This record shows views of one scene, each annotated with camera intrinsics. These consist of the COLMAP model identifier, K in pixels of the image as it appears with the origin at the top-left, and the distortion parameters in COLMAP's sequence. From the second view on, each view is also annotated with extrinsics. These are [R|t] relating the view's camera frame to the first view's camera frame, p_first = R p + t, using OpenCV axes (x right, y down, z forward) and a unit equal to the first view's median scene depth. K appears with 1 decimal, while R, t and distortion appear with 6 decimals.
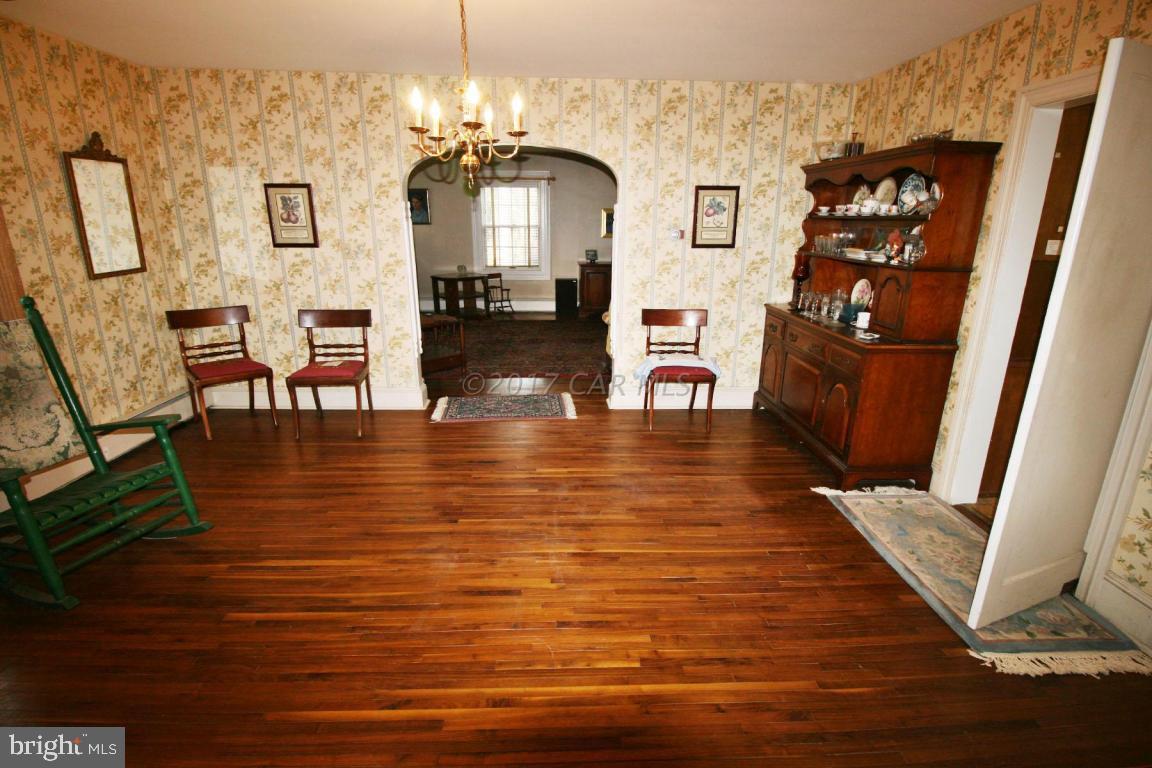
lens RADIAL K [[545.2, 0, 561.7], [0, 545.2, 377.2], [0, 0, 1]] dist [-0.010774, -0.007158]
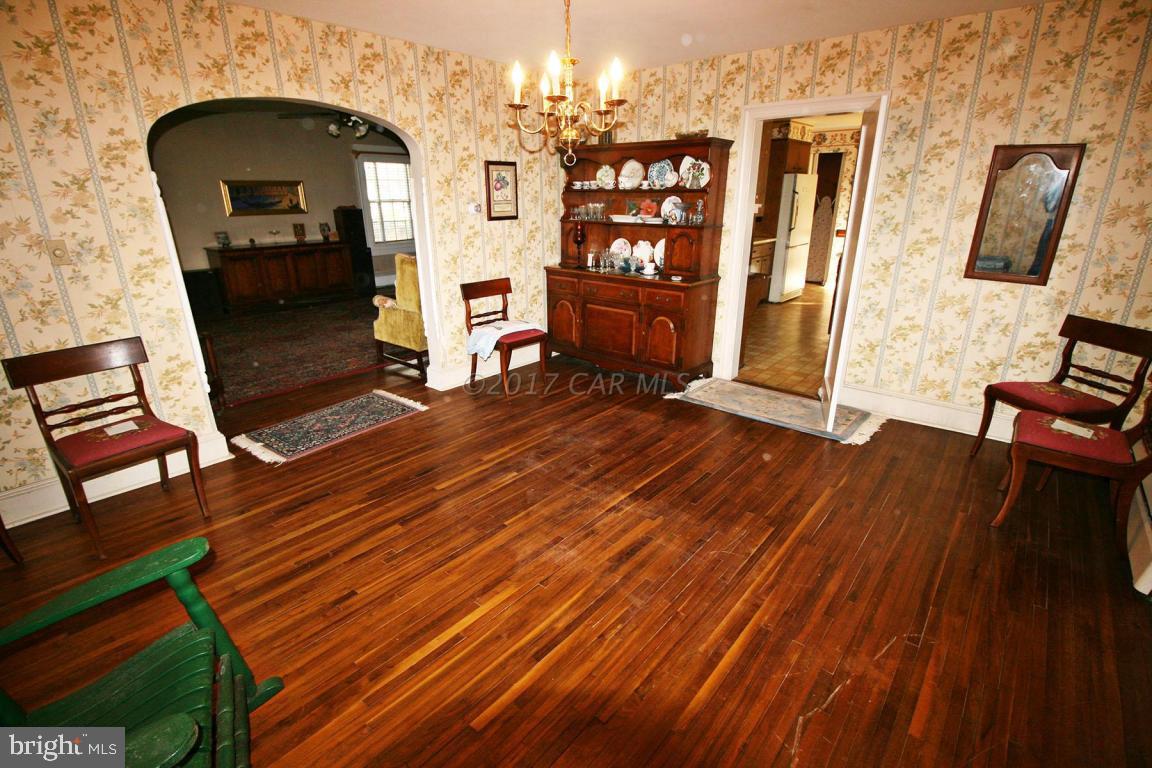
lens RADIAL K [[545.2, 0, 564.7], [0, 545.2, 378.2], [0, 0, 1]] dist [-0.010774, -0.007158]
pose [[0.677627, -0.244591, 0.693539, -0.478856], [0.209544, 0.968194, 0.136718, -0.057587], [-0.704921, 0.052683, 0.707327, 0.173191]]
